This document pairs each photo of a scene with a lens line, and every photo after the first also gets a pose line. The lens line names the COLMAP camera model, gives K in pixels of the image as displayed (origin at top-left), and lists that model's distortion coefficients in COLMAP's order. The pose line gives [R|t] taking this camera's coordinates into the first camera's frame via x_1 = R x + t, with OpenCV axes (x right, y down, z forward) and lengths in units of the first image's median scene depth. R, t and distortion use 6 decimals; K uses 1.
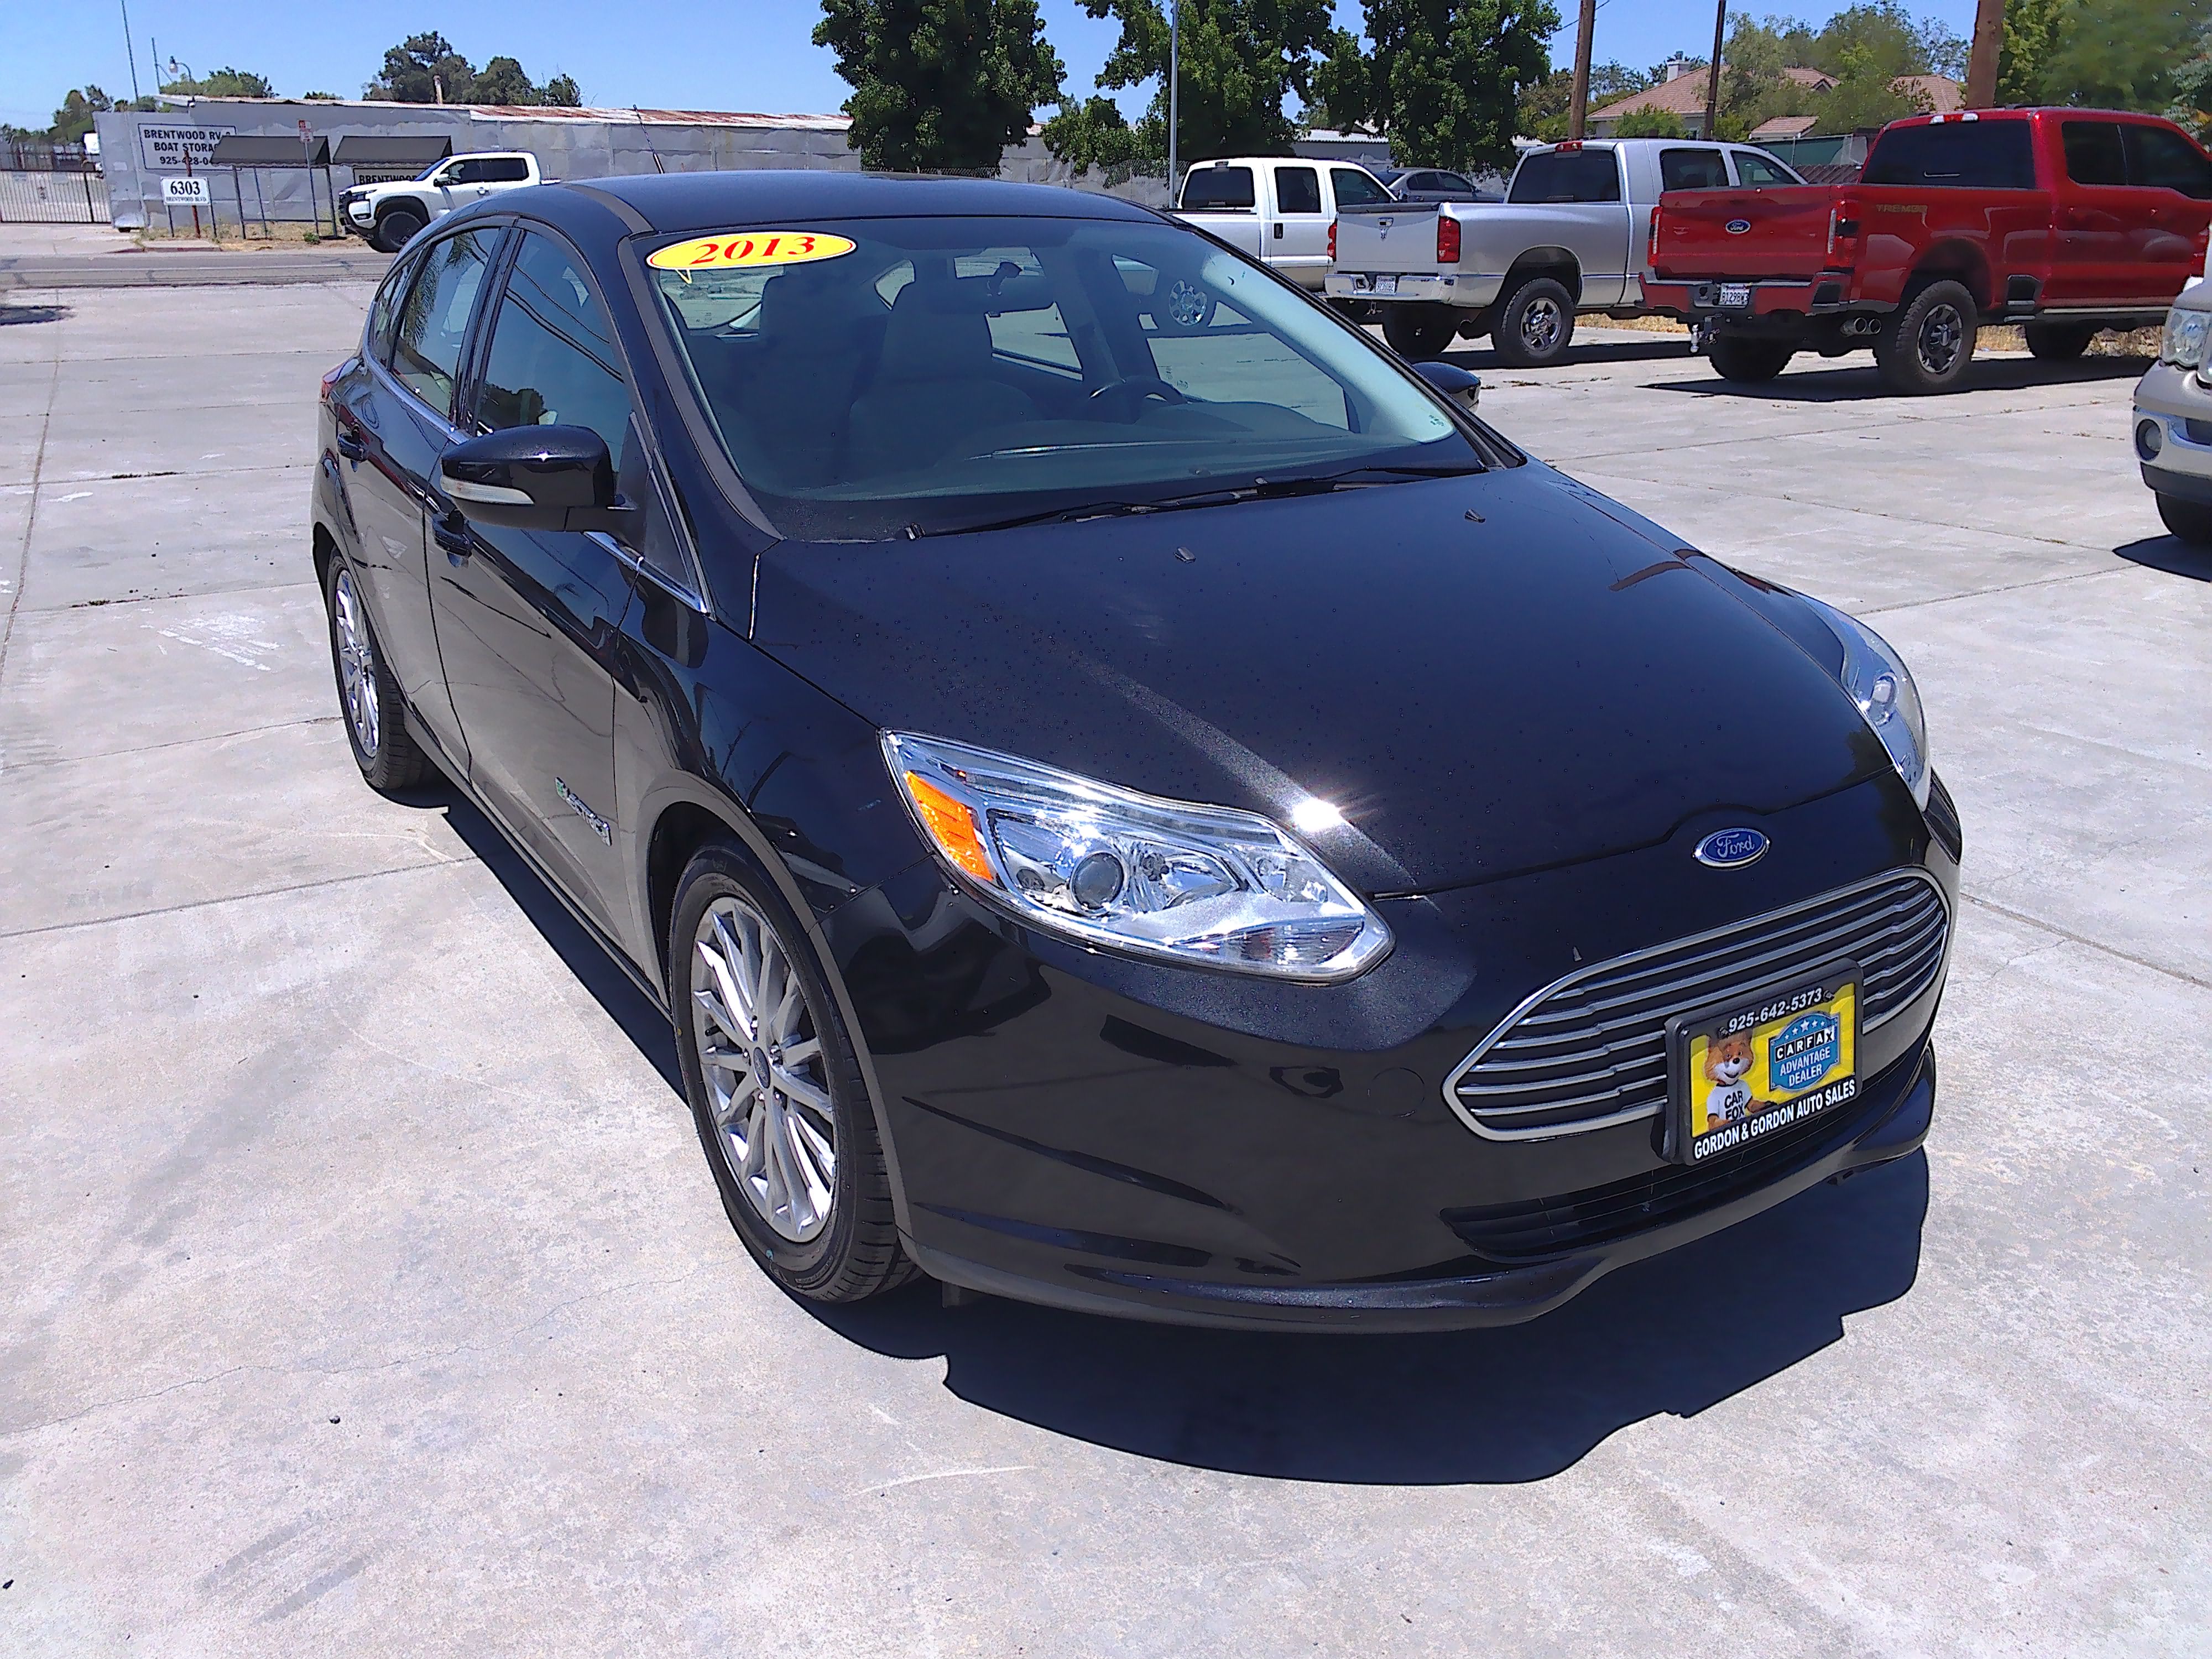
lens RADIAL K [[1808.0, 0, 1107.8], [0, 1808.0, 823.6], [0, 0, 1]] dist [0.083572, -0.123785]
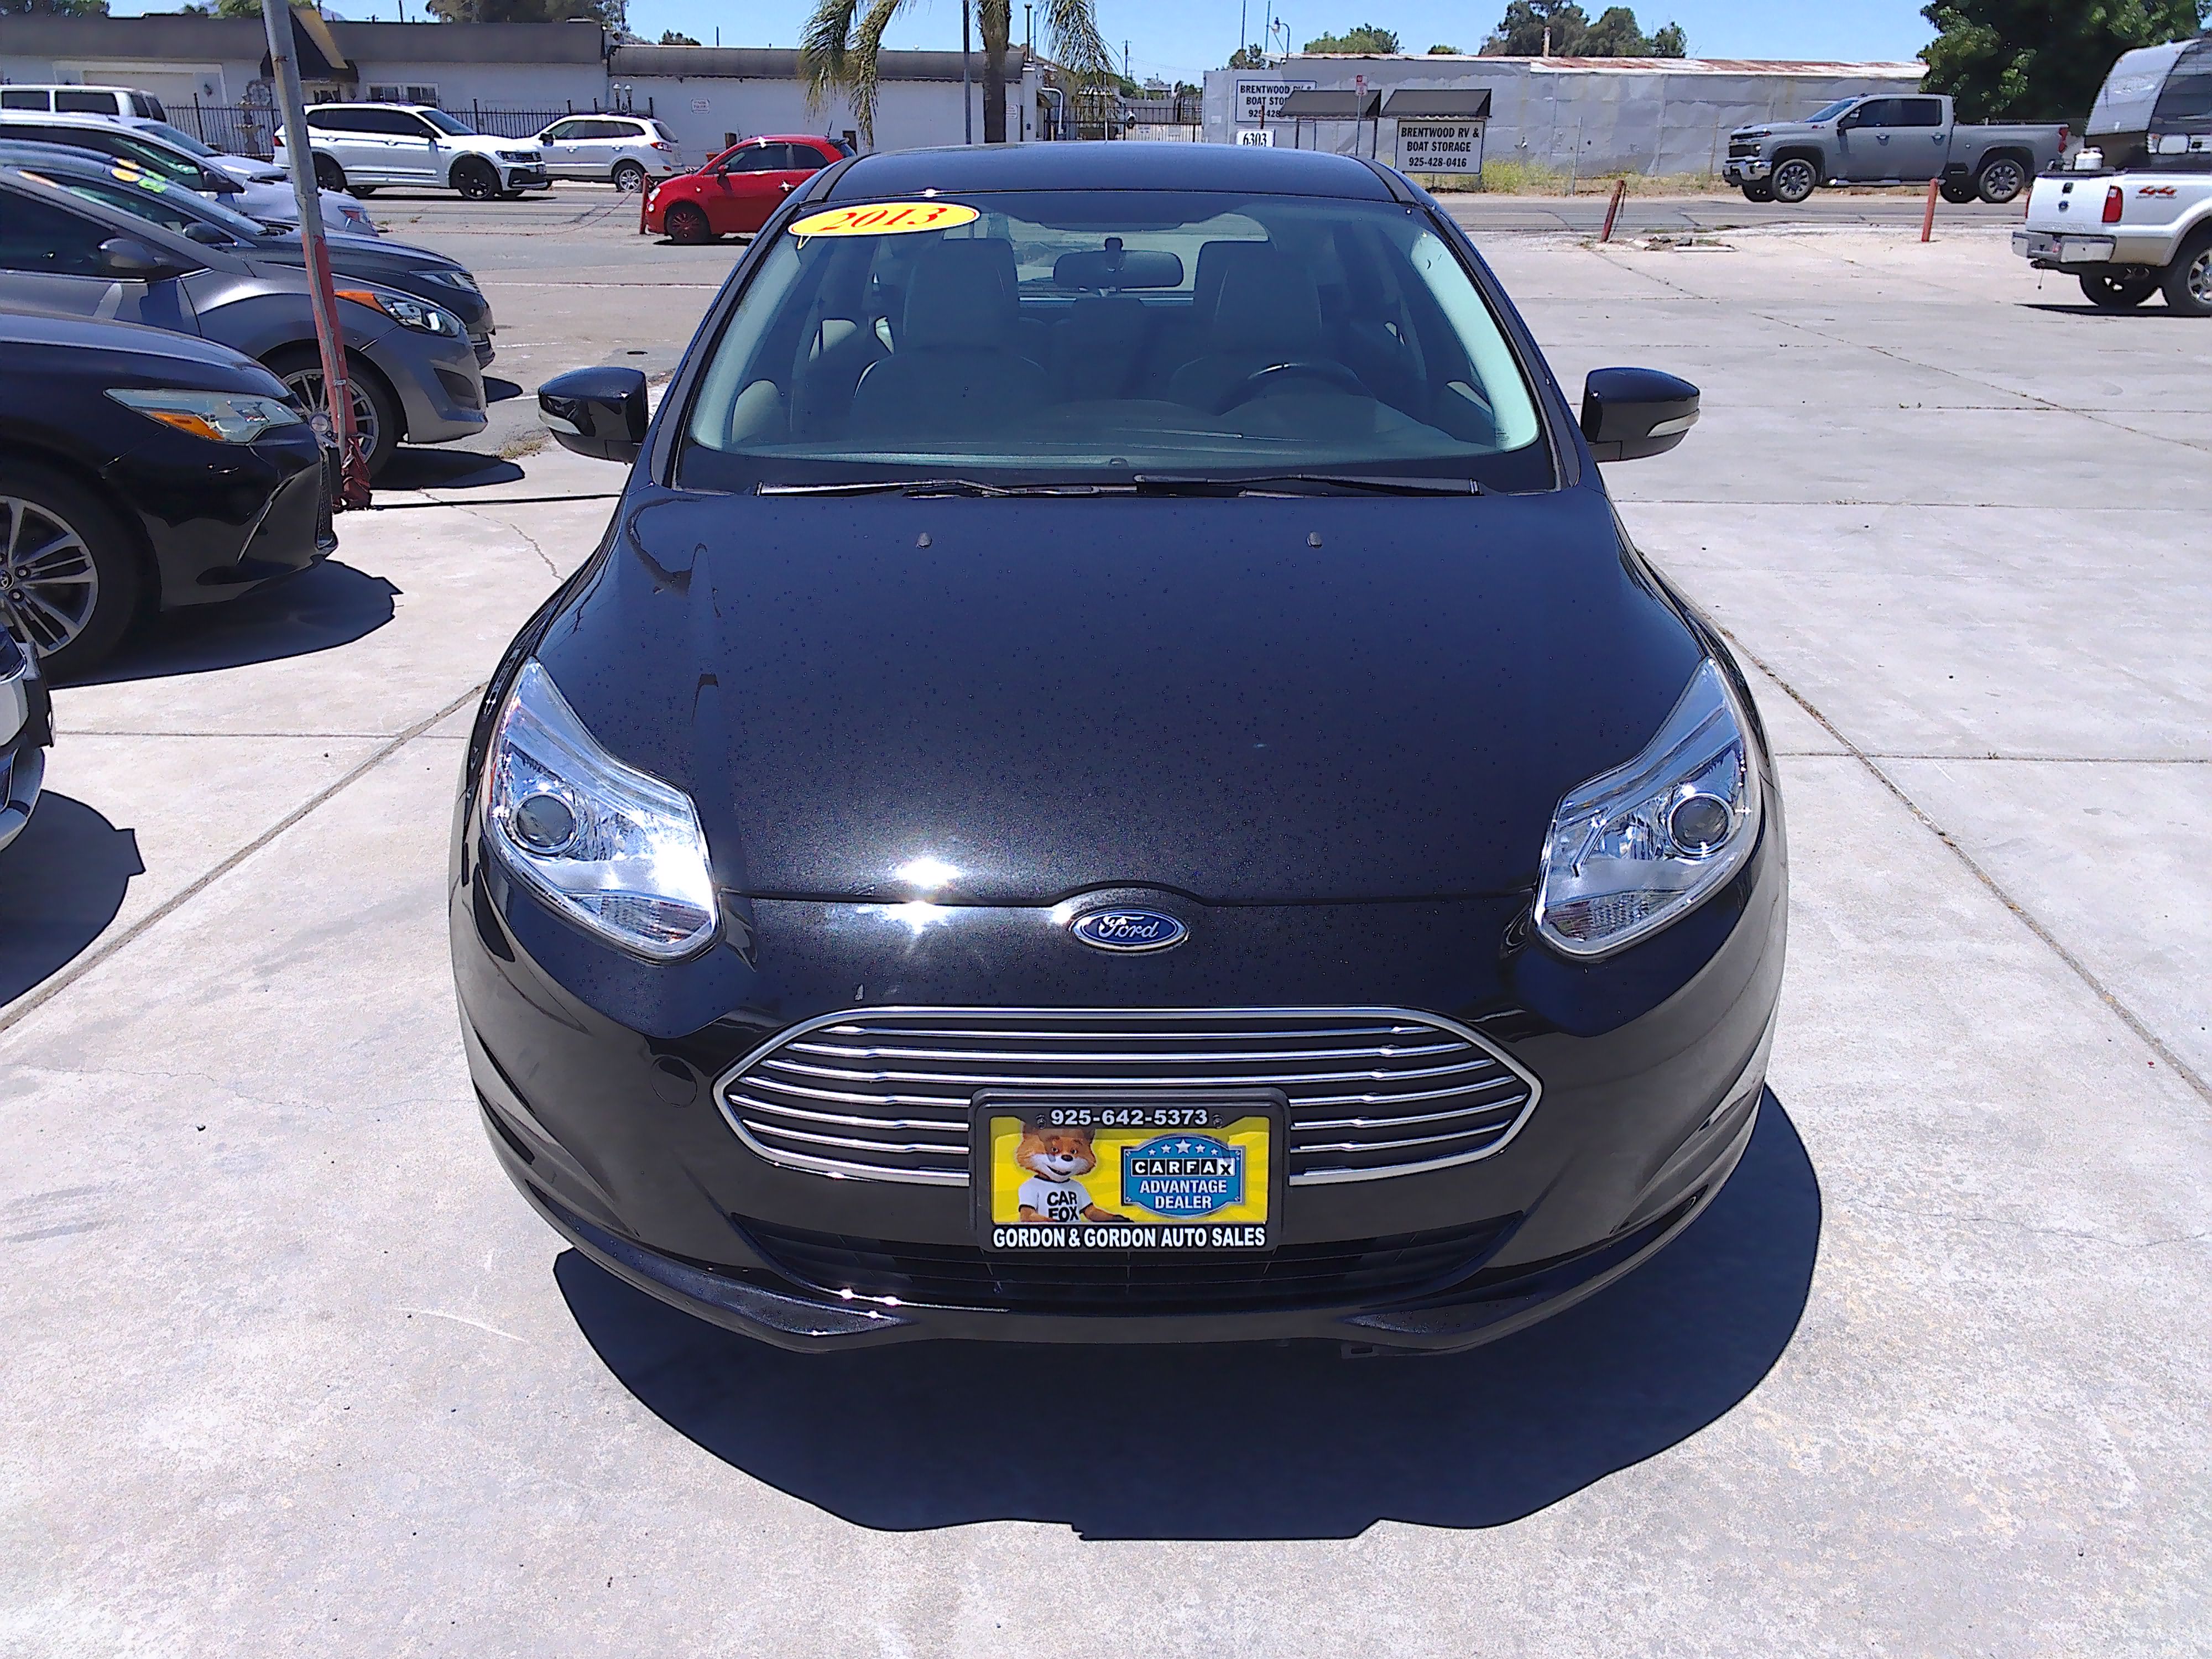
lens RADIAL K [[1826.3, 0, 1113.3], [0, 1826.3, 809.8], [0, 0, 1]] dist [0.066102, -0.086114]
pose [[0.844650, 0.193822, -0.498998, 0.726194], [-0.186340, 0.980309, 0.065357, -0.095849], [0.501840, 0.037779, 0.864135, 0.201607]]
